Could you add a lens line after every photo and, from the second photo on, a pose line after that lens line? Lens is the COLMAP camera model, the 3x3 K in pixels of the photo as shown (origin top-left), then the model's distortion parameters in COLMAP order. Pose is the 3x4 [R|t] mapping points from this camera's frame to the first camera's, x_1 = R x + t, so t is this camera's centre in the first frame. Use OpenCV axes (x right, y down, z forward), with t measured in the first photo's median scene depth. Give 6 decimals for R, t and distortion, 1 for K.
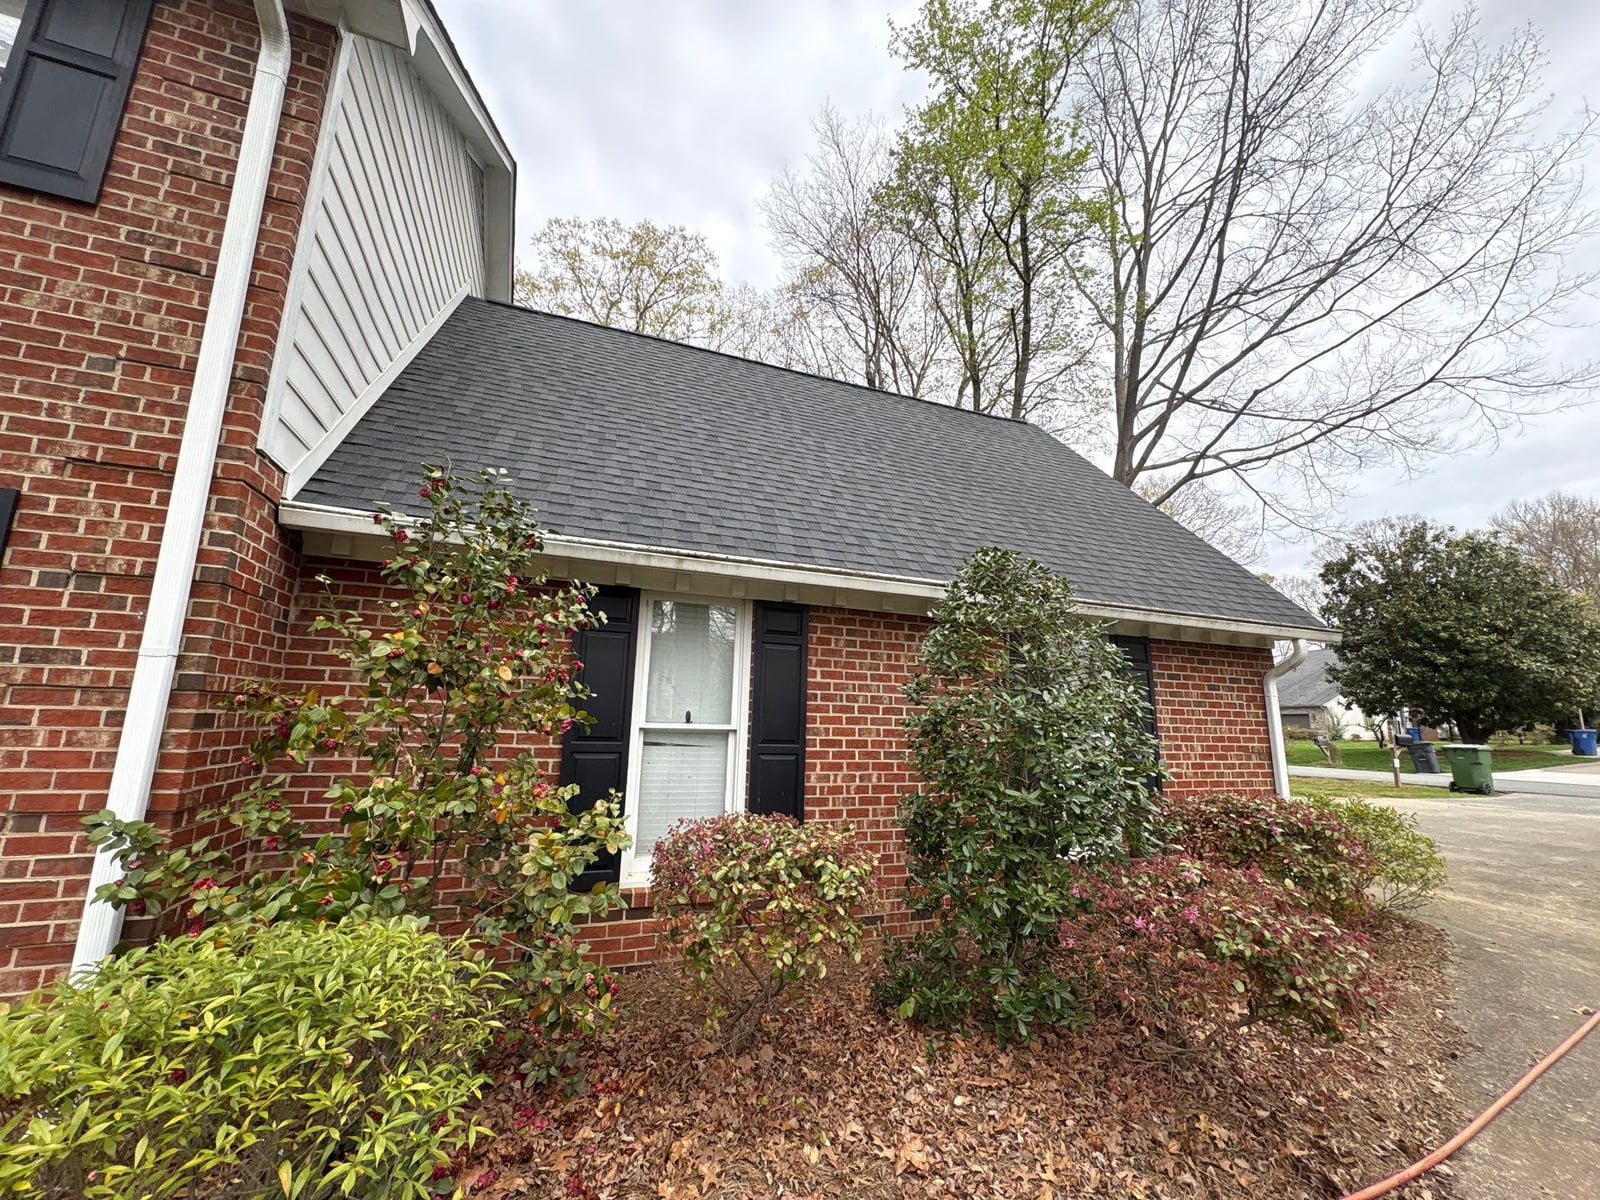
lens RADIAL K [[640.9, 0, 807.6], [0, 640.9, 596.5], [0, 0, 1]] dist [0.000641, -0.000047]
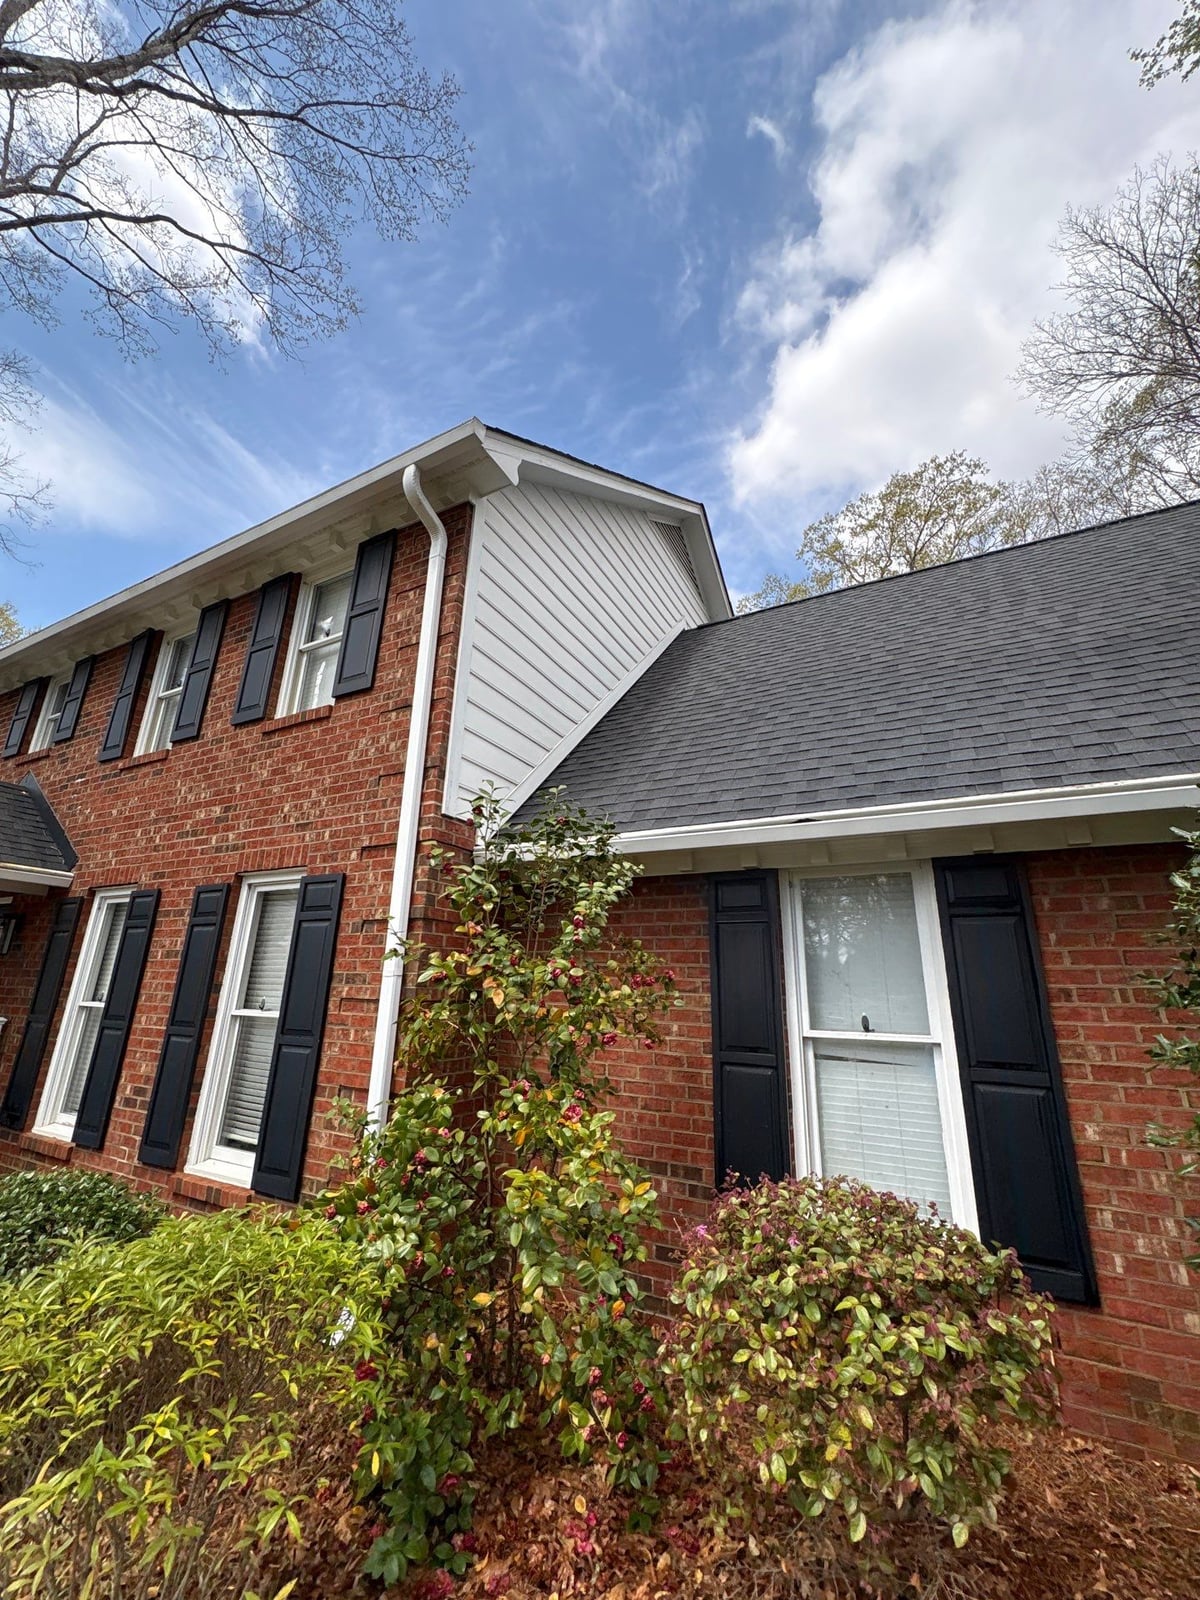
lens RADIAL K [[640.9, 0, 606.0], [0, 640.9, 798.4], [0, 0, 1]] dist [0.000641, -0.000047]
pose [[0.648138, -0.231752, -0.725402, 0.346962], [0.137974, 0.972540, -0.187430, 0.037208], [0.748920, 0.021394, 0.662315, 0.368557]]
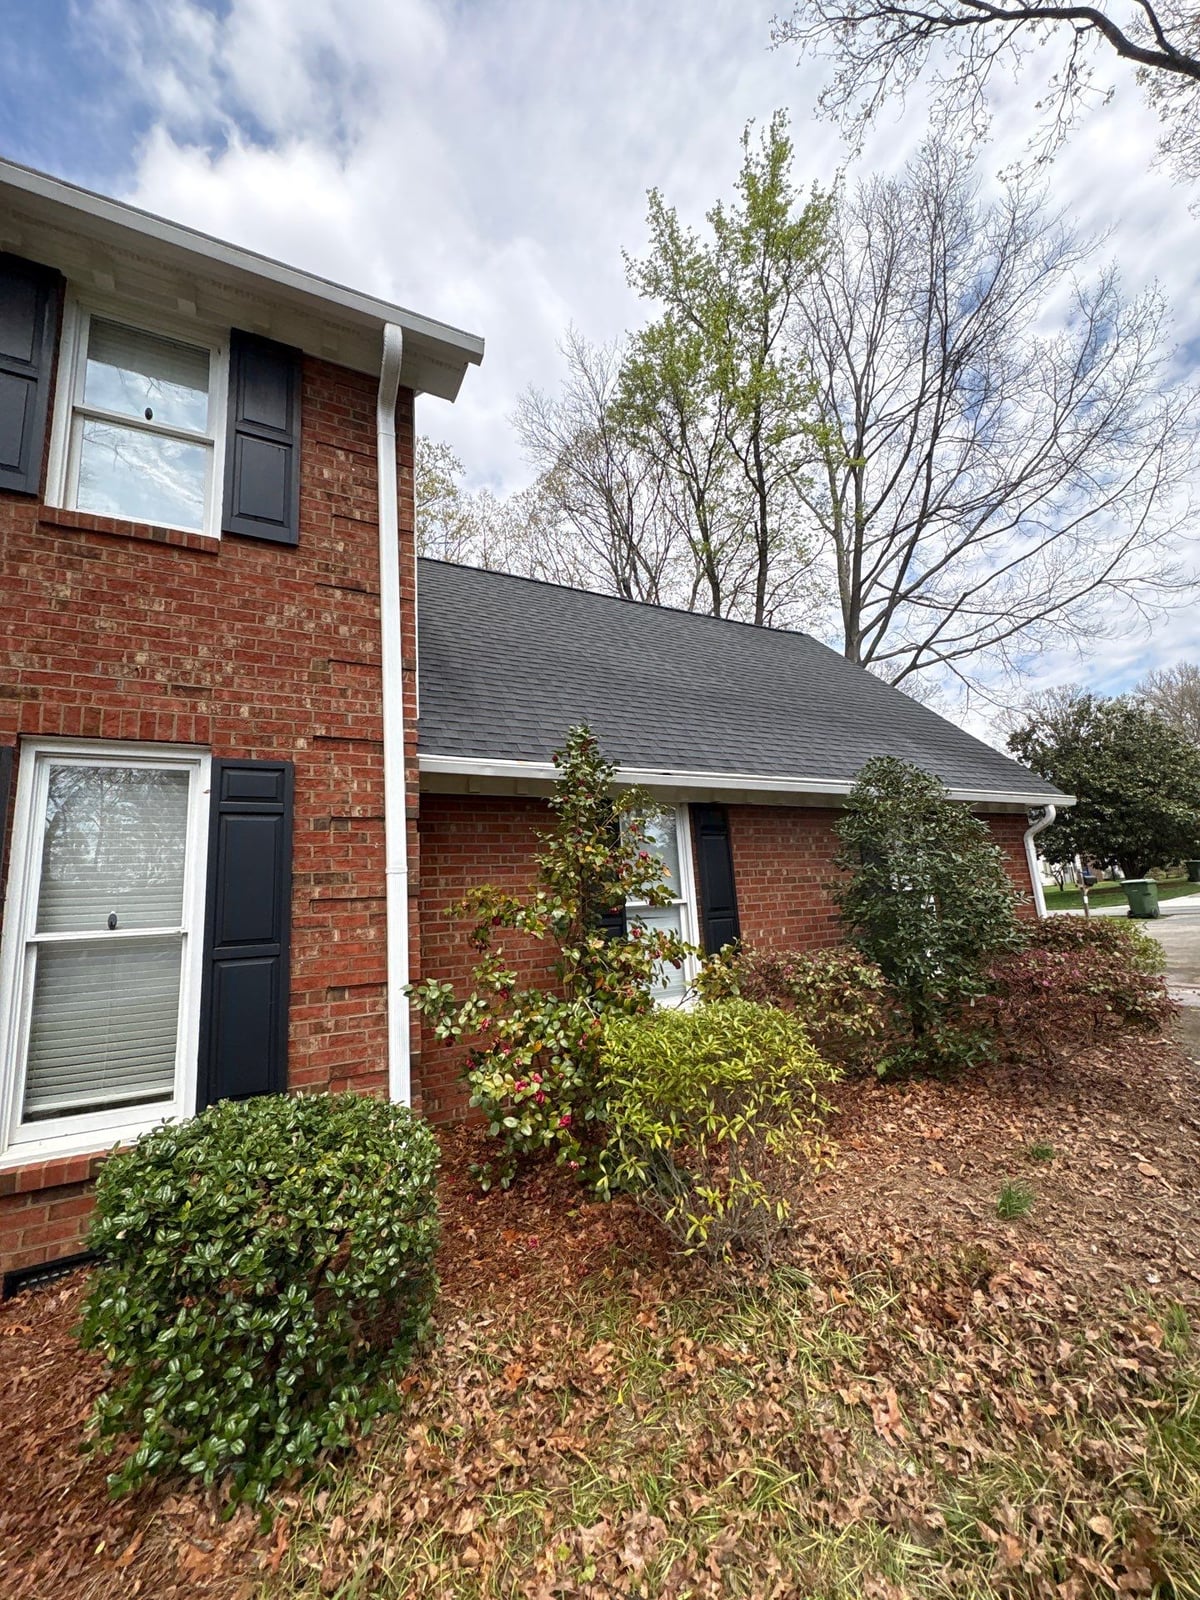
lens RADIAL K [[640.9, 0, 607.0], [0, 640.9, 795.1], [0, 0, 1]] dist [0.000641, -0.000047]
pose [[0.989589, -0.062983, 0.129410, -0.641603], [0.061324, 0.997977, 0.016770, -0.065897], [-0.130204, -0.008659, 0.991449, -0.408868]]
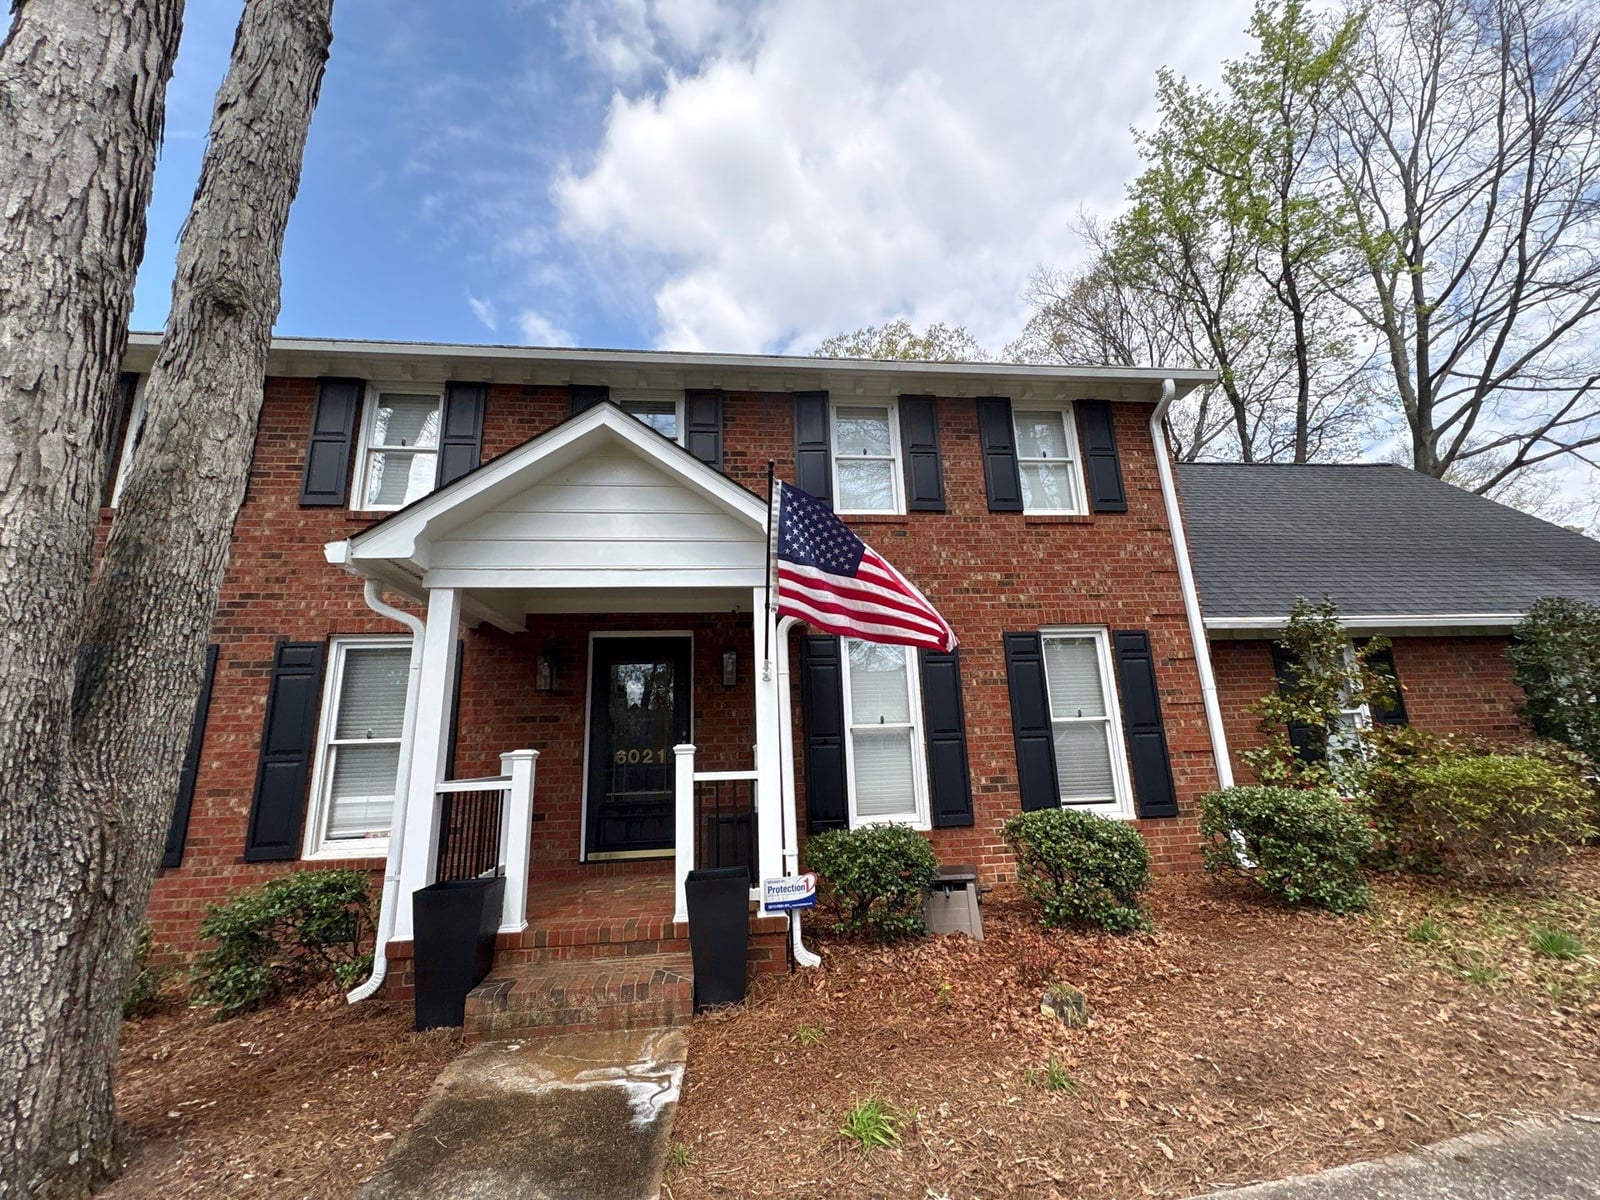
lens RADIAL K [[640.9, 0, 823.0], [0, 640.9, 591.7], [0, 0, 1]] dist [0.000641, -0.000047]
pose [[0.964443, -0.120975, -0.234977, -1.623746], [0.109355, 0.992073, -0.061916, -0.262719], [0.240604, 0.034019, 0.970027, -1.610589]]
